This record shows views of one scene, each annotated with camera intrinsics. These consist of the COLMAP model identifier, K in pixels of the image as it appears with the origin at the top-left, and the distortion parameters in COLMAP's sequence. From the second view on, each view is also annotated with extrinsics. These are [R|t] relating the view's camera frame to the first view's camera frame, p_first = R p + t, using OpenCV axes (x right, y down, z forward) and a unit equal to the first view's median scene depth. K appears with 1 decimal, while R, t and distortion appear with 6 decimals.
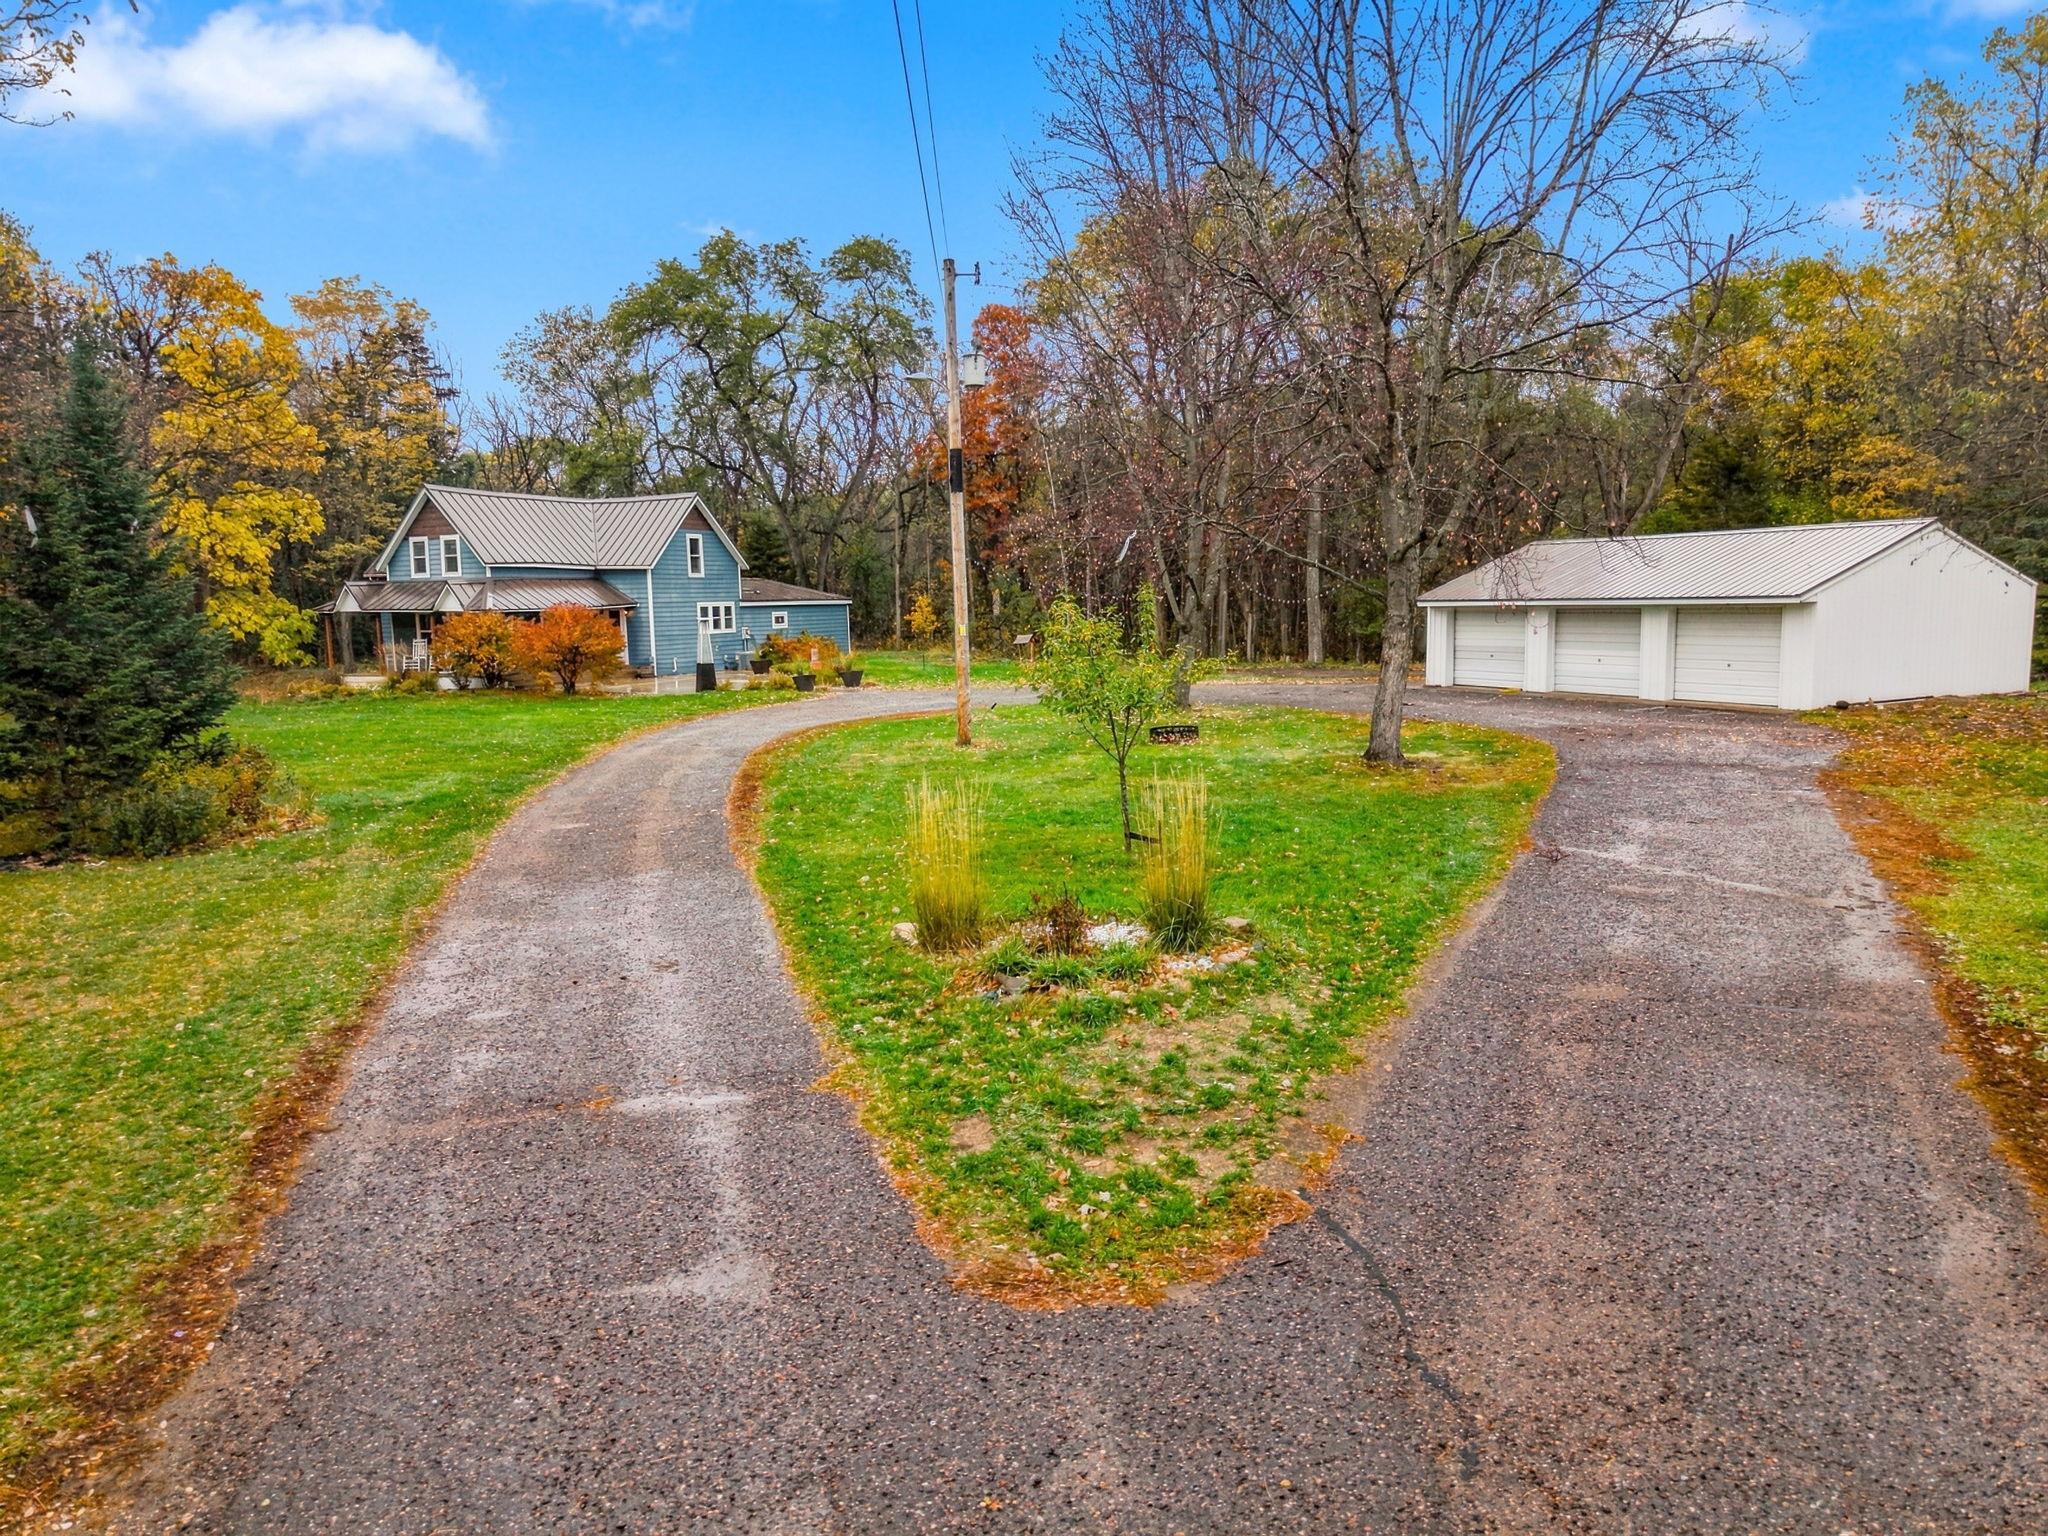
lens RADIAL K [[1396.9, 0, 1029.5], [0, 1396.9, 761.9], [0, 0, 1]] dist [-0.002112, -0.018060]
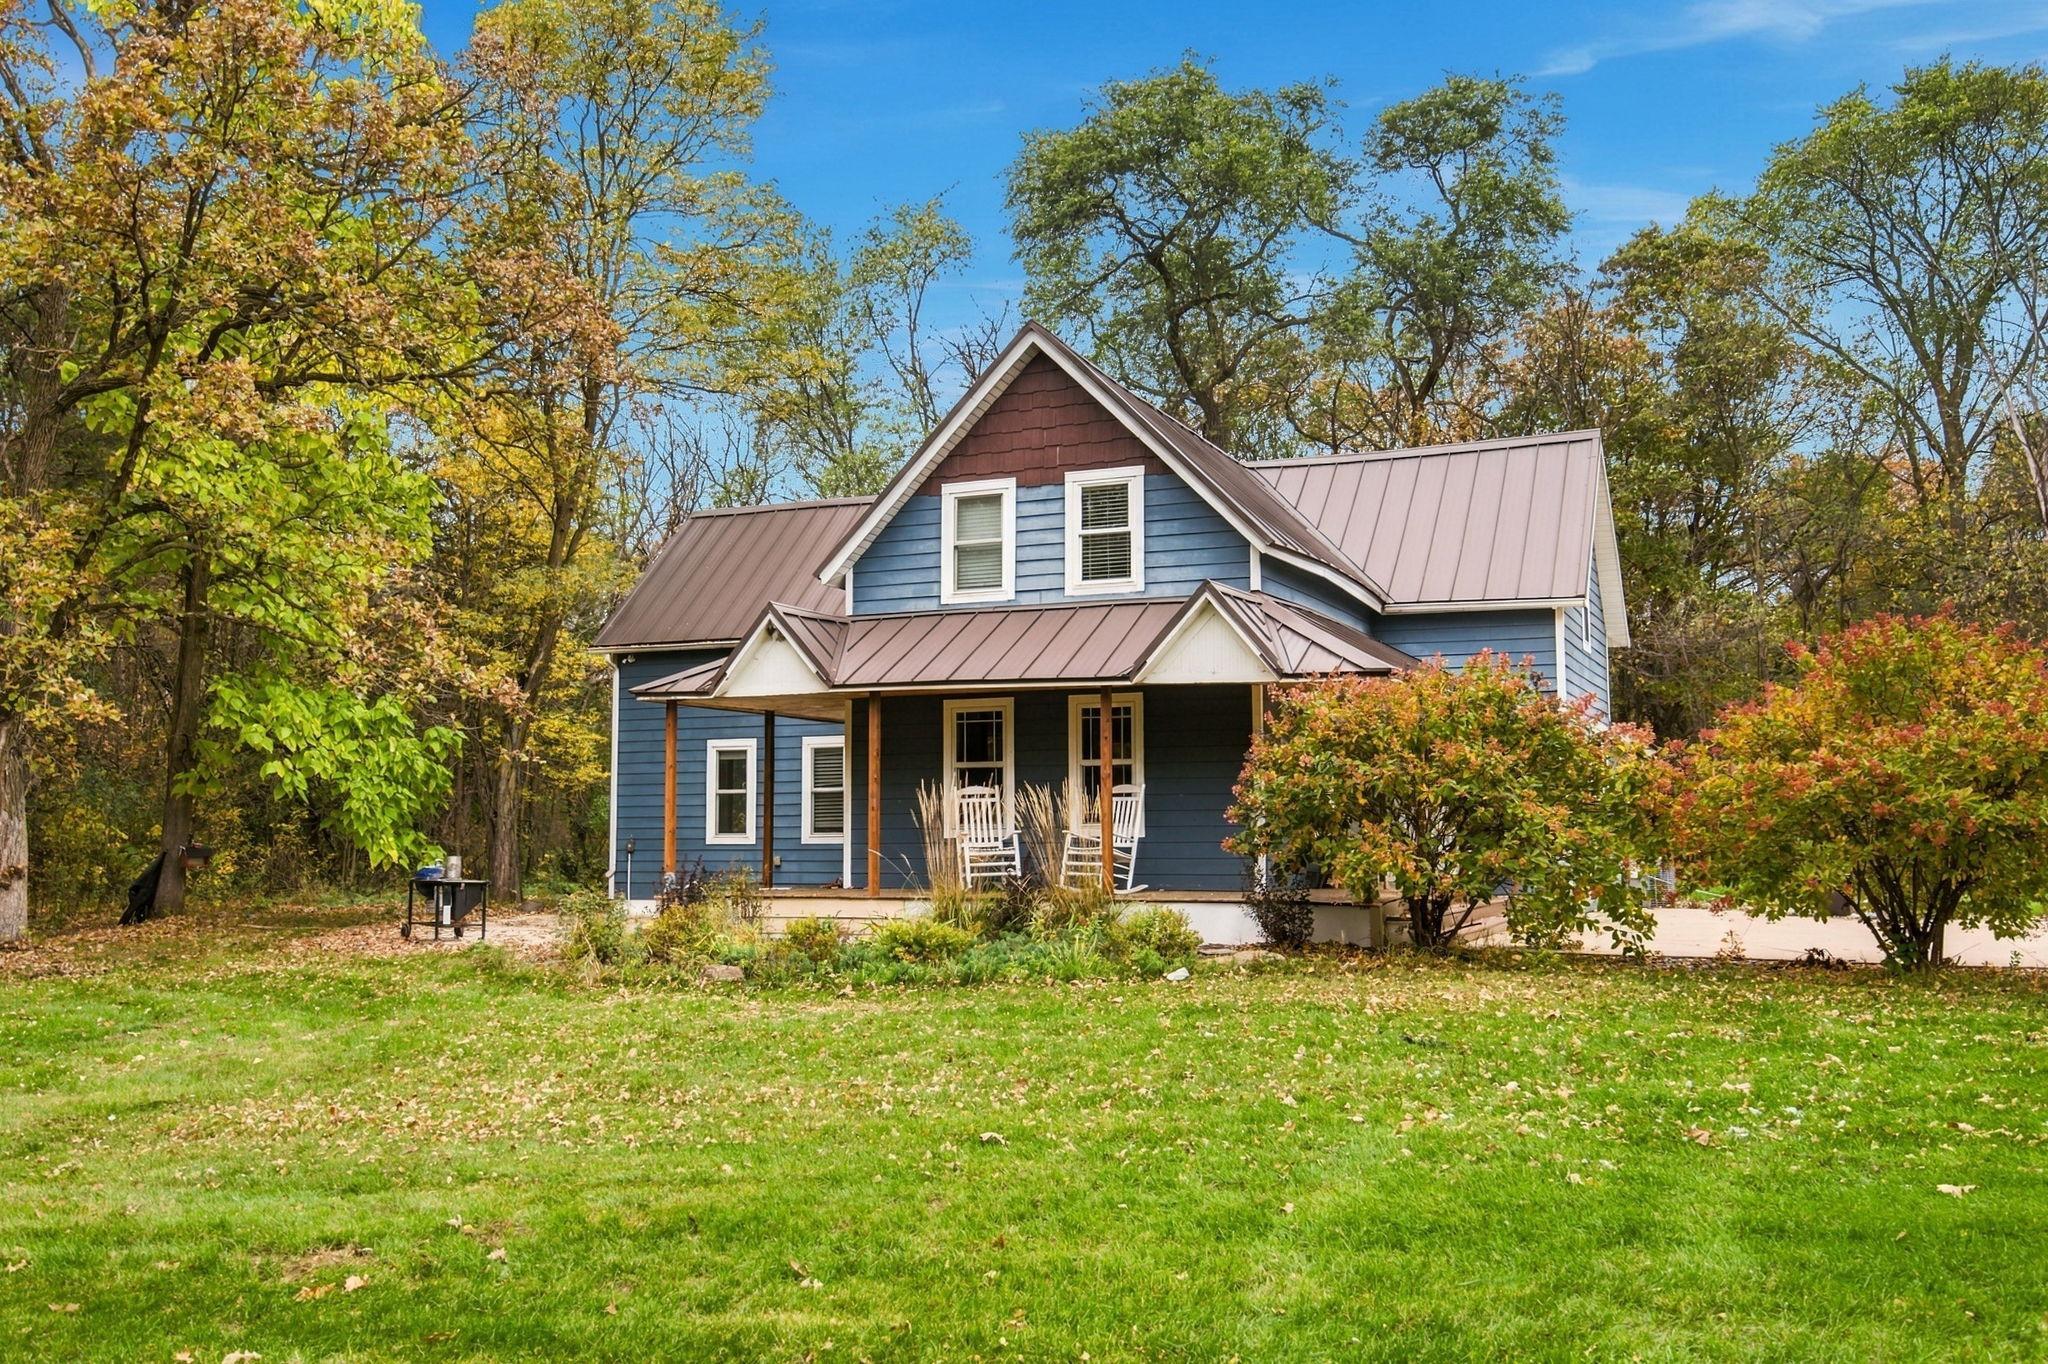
lens RADIAL K [[1395.8, 0, 1024.7], [0, 1395.8, 684.7], [0, 0, 1]] dist [-0.001654, -0.000533]
pose [[0.992540, 0.015814, 0.120889, -0.442649], [0.008685, 0.979862, -0.199486, -0.043432], [-0.121609, 0.199047, 0.972415, 0.644728]]
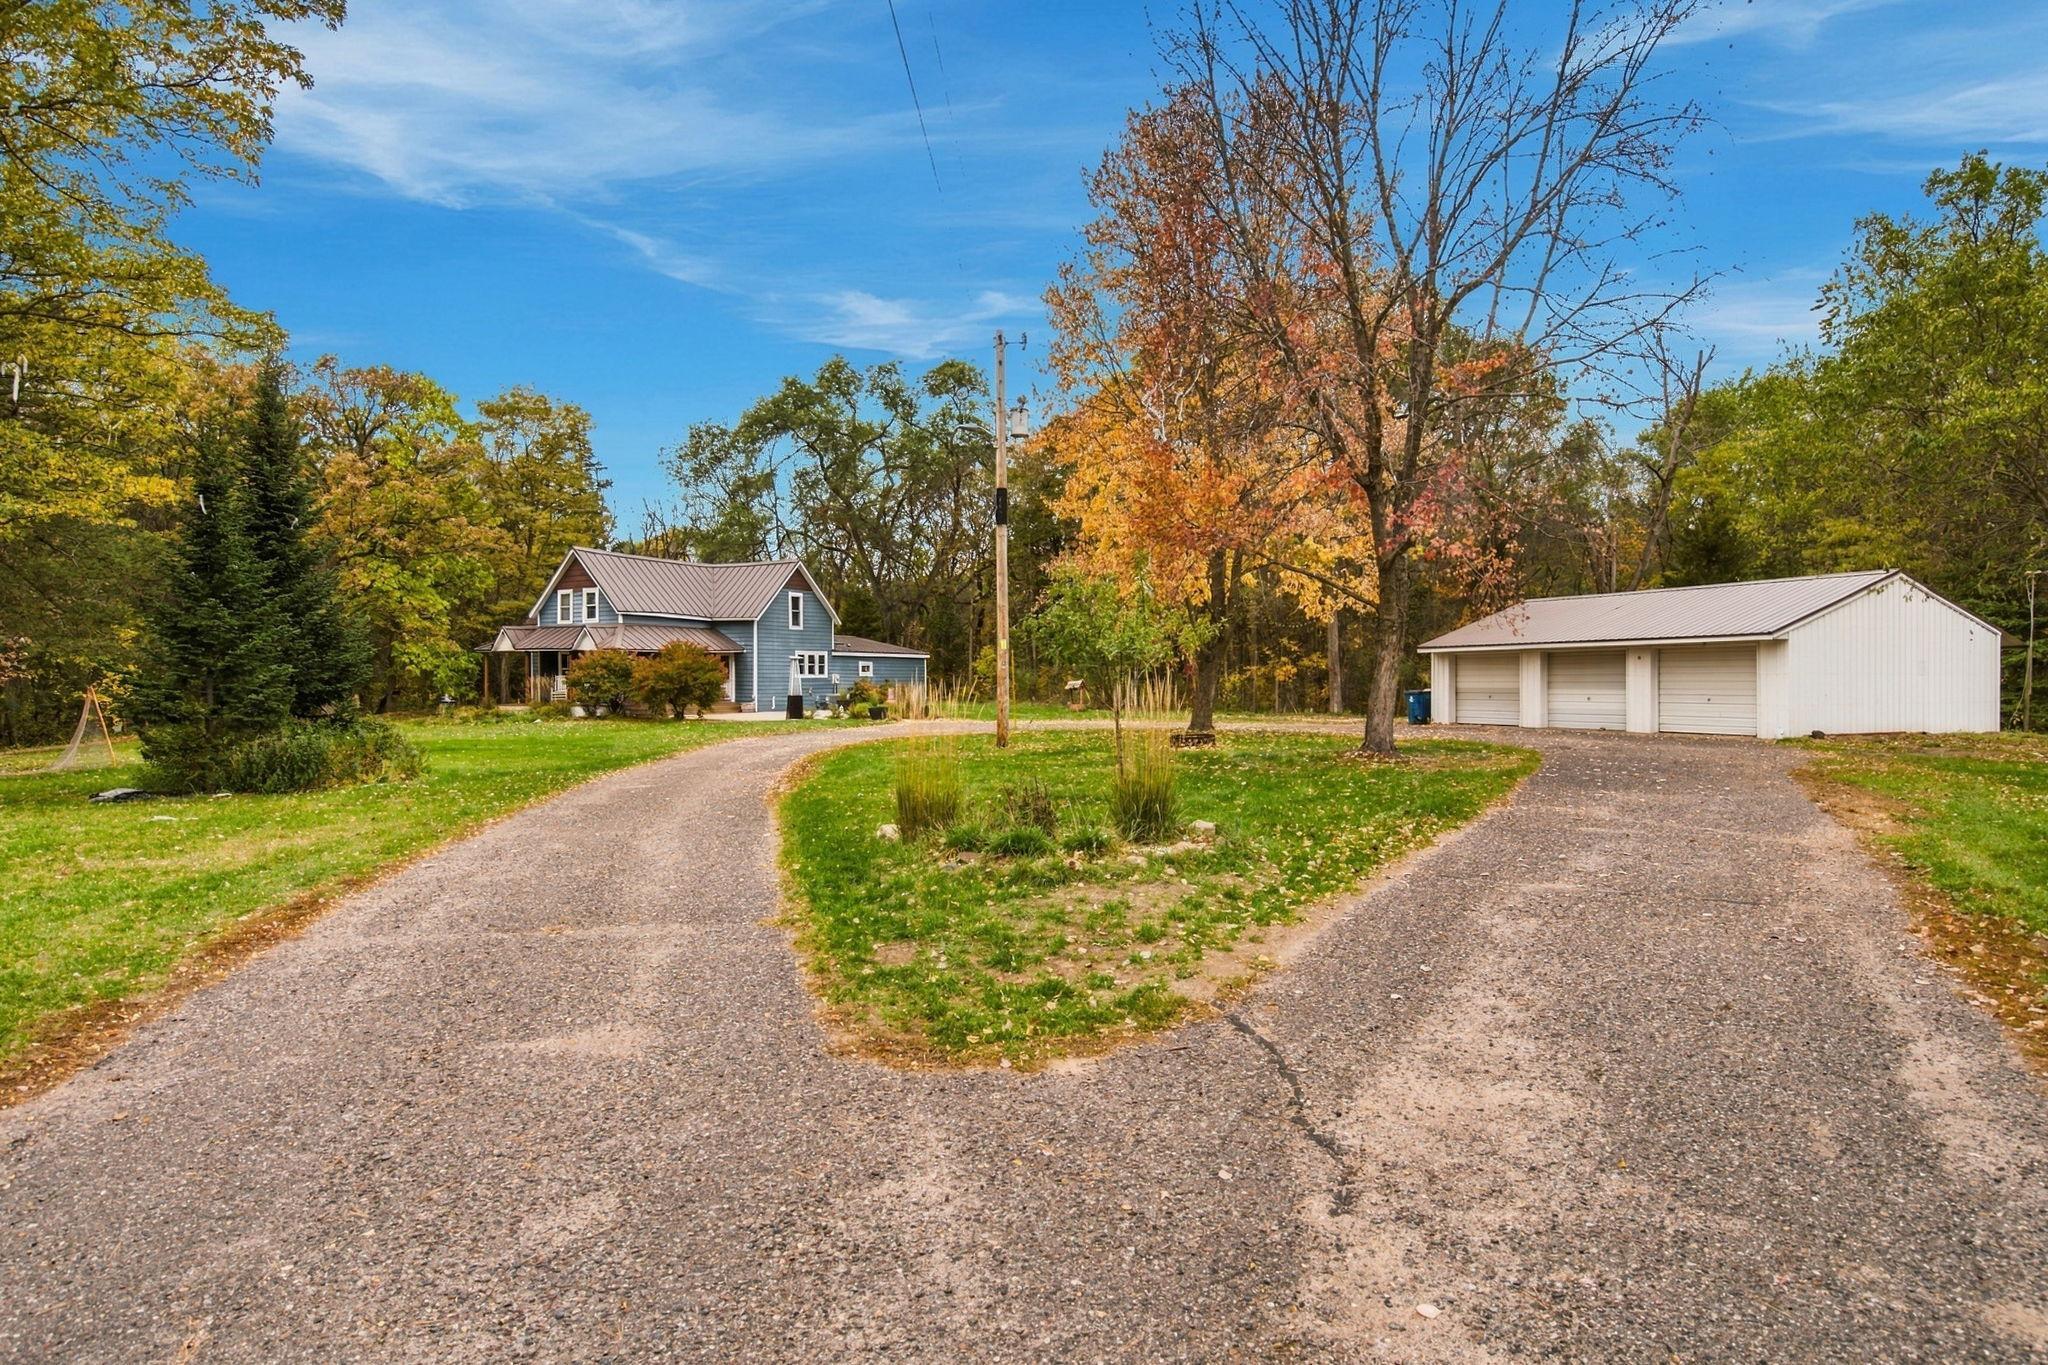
lens RADIAL K [[1200.1, 0, 1015.8], [0, 1200.1, 685.1], [0, 0, 1]] dist [0.000687, -0.022706]
pose [[0.997350, 0.017729, -0.070562, 0.017525], [-0.026132, 0.992430, -0.120003, 0.030498], [0.067900, 0.121529, 0.990263, 0.021544]]
